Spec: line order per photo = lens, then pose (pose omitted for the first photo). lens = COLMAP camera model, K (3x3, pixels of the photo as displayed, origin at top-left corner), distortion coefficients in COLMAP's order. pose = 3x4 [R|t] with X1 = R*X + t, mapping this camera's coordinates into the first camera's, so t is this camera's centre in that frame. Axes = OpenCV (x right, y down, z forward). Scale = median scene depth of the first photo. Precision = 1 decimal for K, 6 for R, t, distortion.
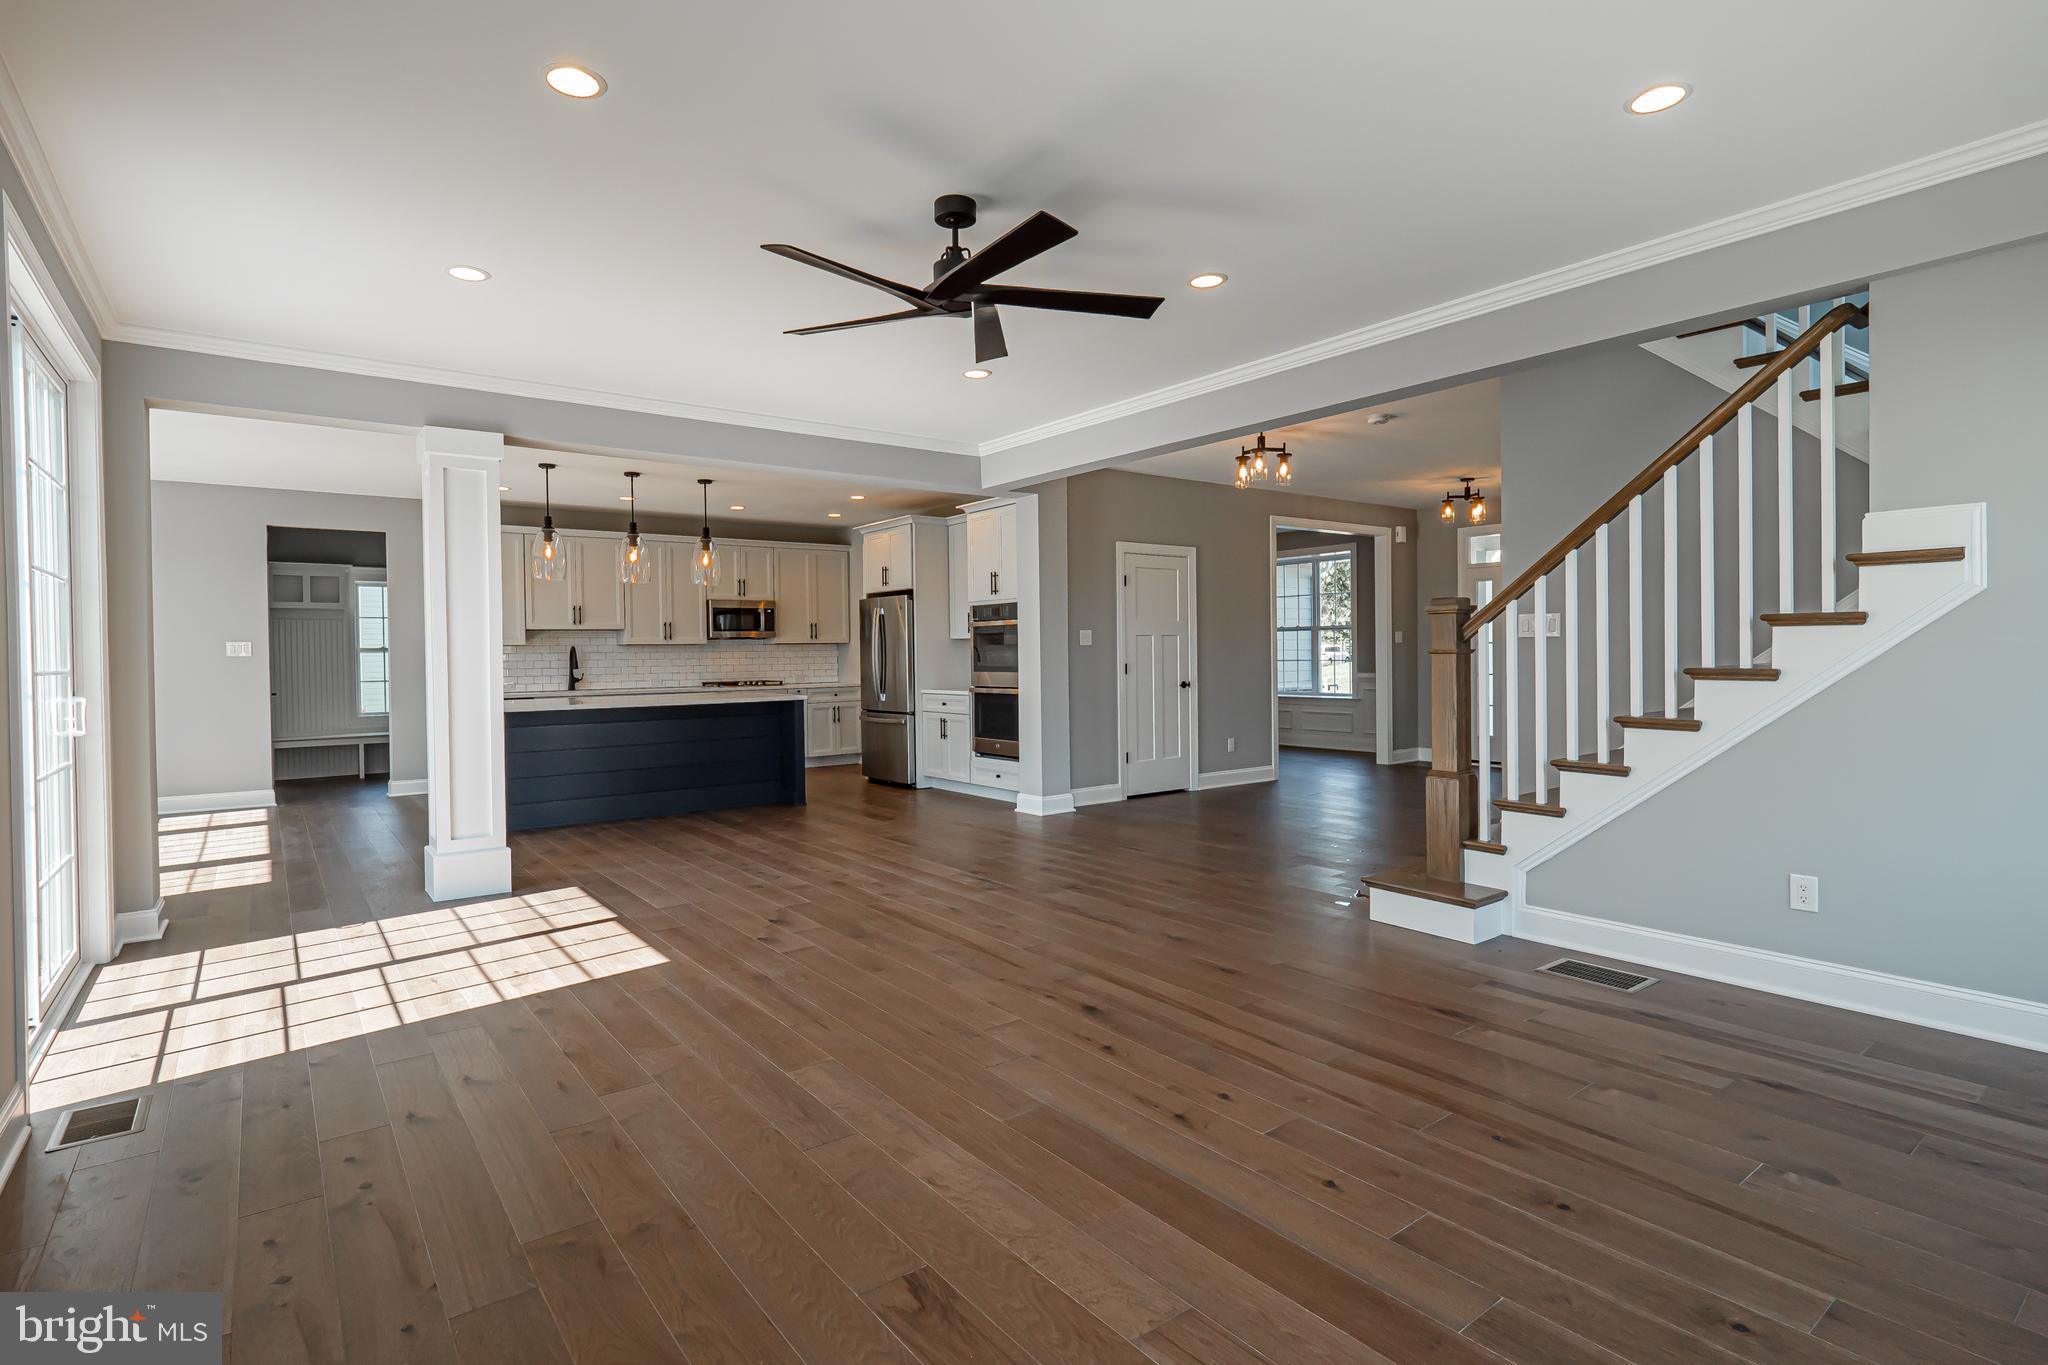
lens RADIAL K [[929.9, 0, 1022.6], [0, 929.9, 674.5], [0, 0, 1]] dist [-0.026189, 0.000033]
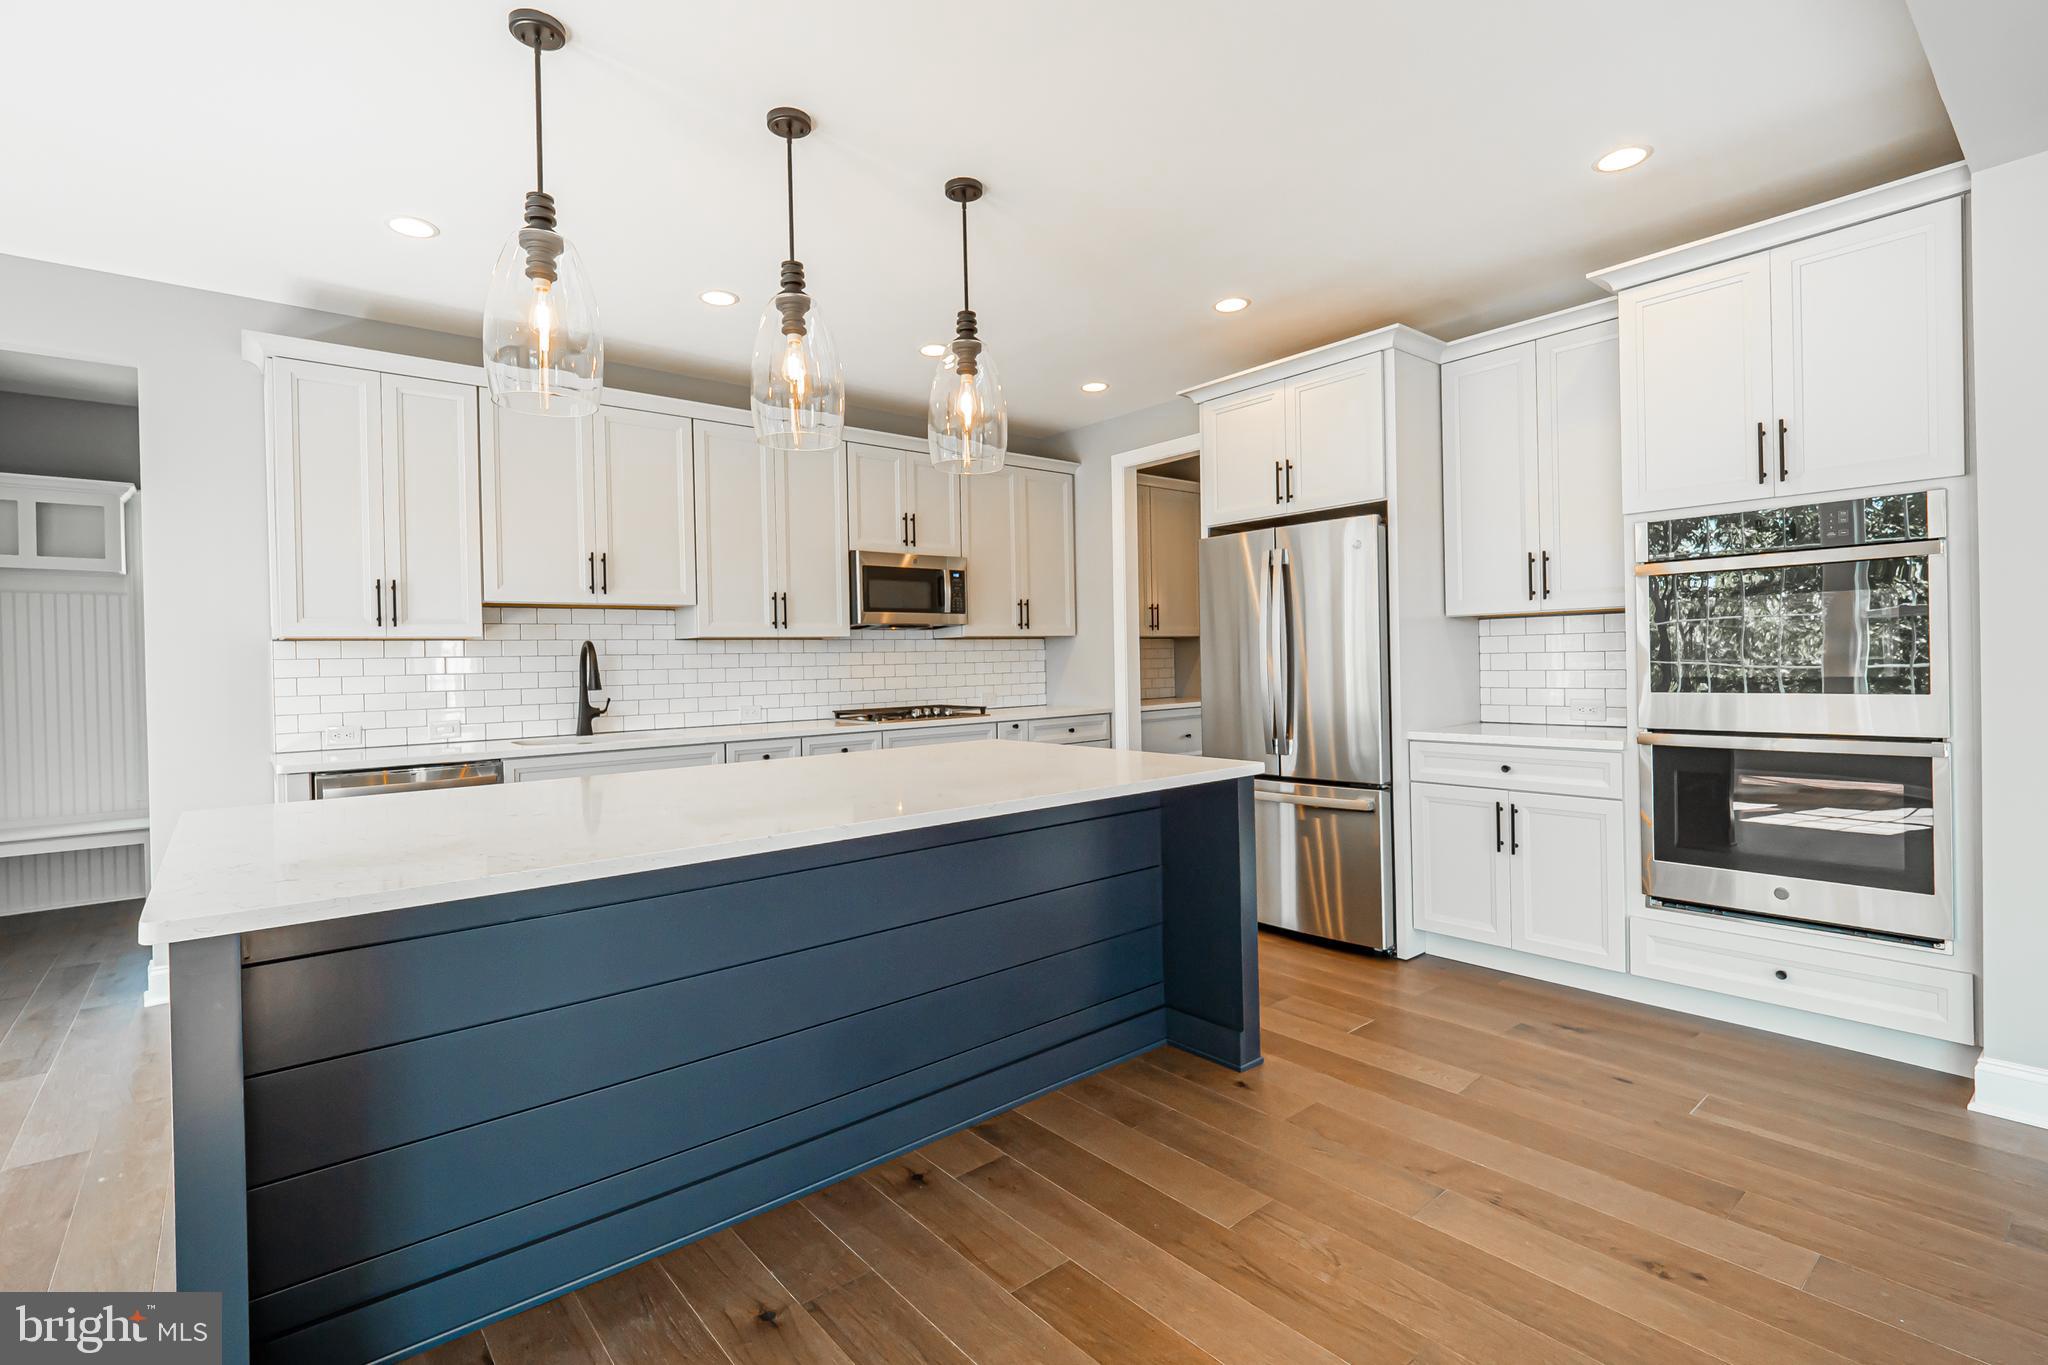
lens RADIAL K [[932.8, 0, 1024.5], [0, 932.8, 670.6], [0, 0, 1]] dist [0.003158, -0.000062]
pose [[0.999788, -0.007903, 0.019012, -0.271466], [0.008137, 0.999892, -0.012229, -0.007724], [-0.018913, 0.012381, 0.999744, 0.517896]]
